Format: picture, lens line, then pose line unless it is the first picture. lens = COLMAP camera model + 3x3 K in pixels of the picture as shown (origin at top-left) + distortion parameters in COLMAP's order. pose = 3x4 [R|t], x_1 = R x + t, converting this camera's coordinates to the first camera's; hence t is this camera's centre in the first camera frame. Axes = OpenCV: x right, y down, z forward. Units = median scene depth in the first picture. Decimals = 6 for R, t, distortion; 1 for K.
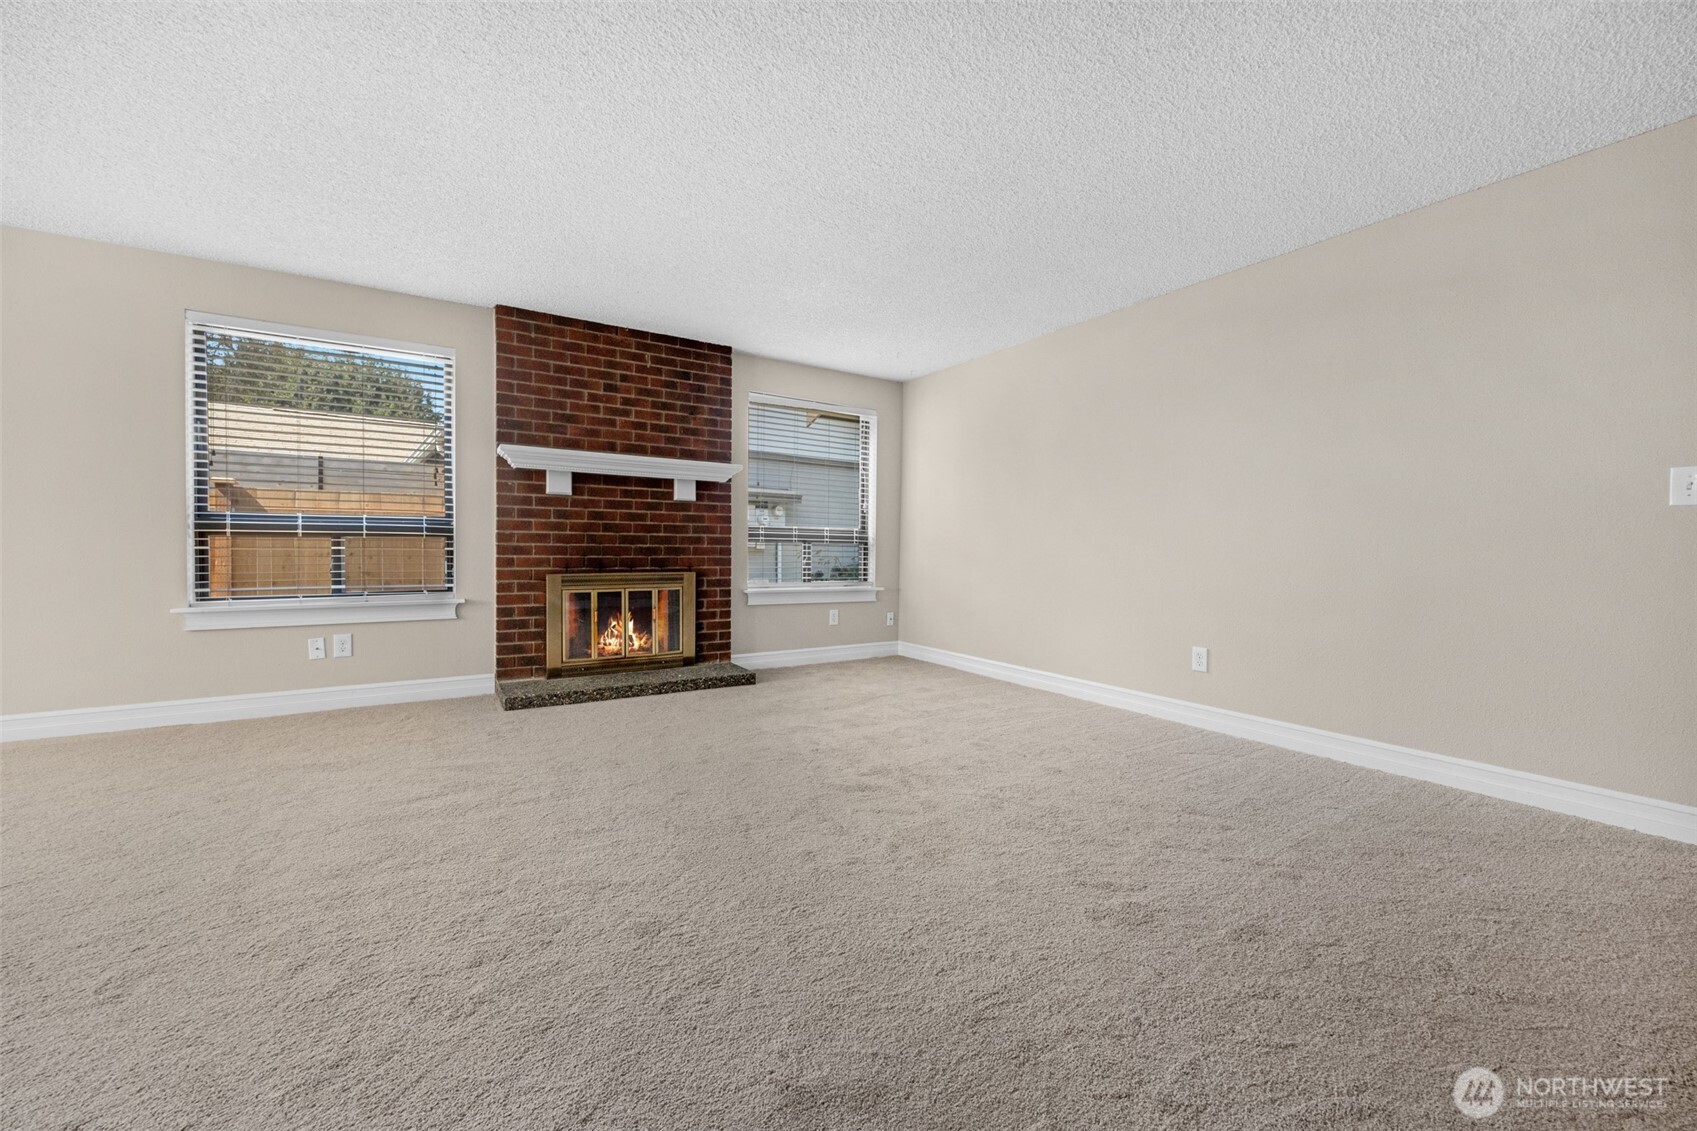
lens RADIAL K [[719.2, 0, 855.3], [0, 719.2, 563.5], [0, 0, 1]] dist [-0.004166, -0.001126]
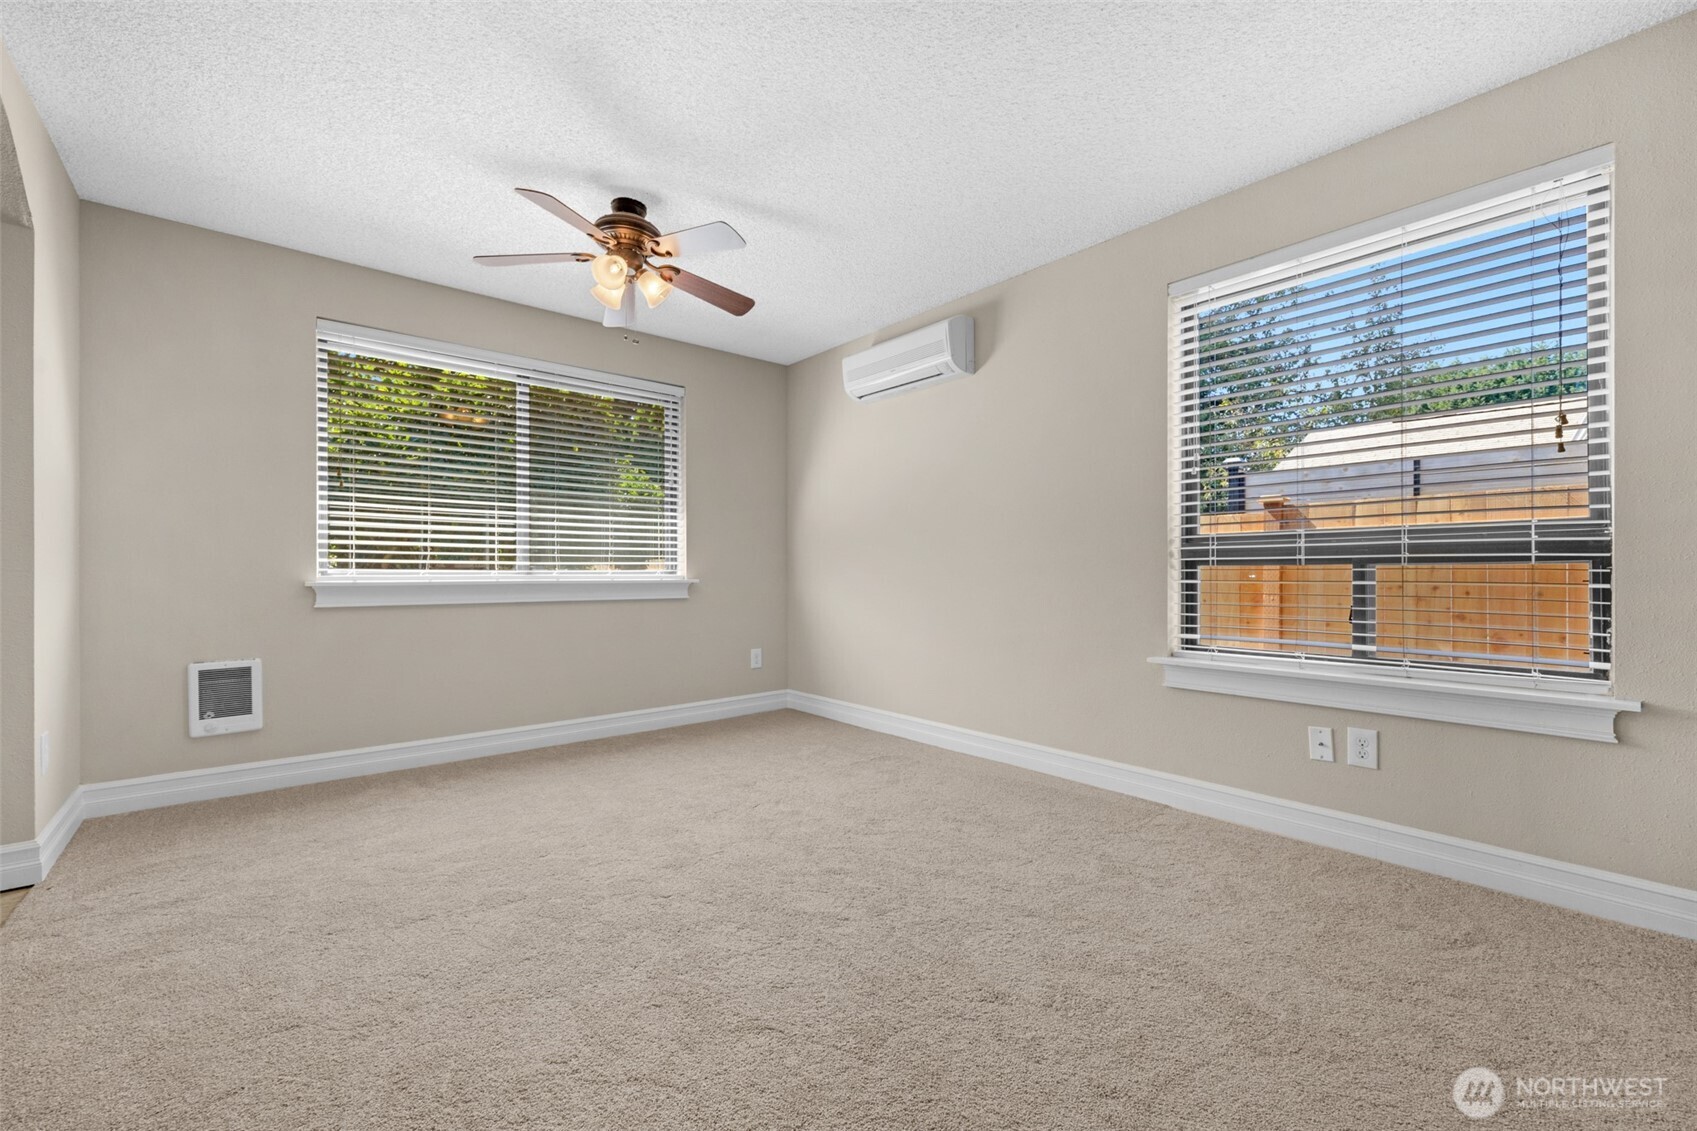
lens RADIAL K [[656.6, 0, 880.8], [0, 656.6, 582.1], [0, 0, 1]] dist [-0.002711, -0.000043]
pose [[0.166658, 0.010257, -0.985961, -0.211357], [-0.016177, 0.999840, 0.007667, -0.017118], [0.985882, 0.014672, 0.166798, 0.437741]]
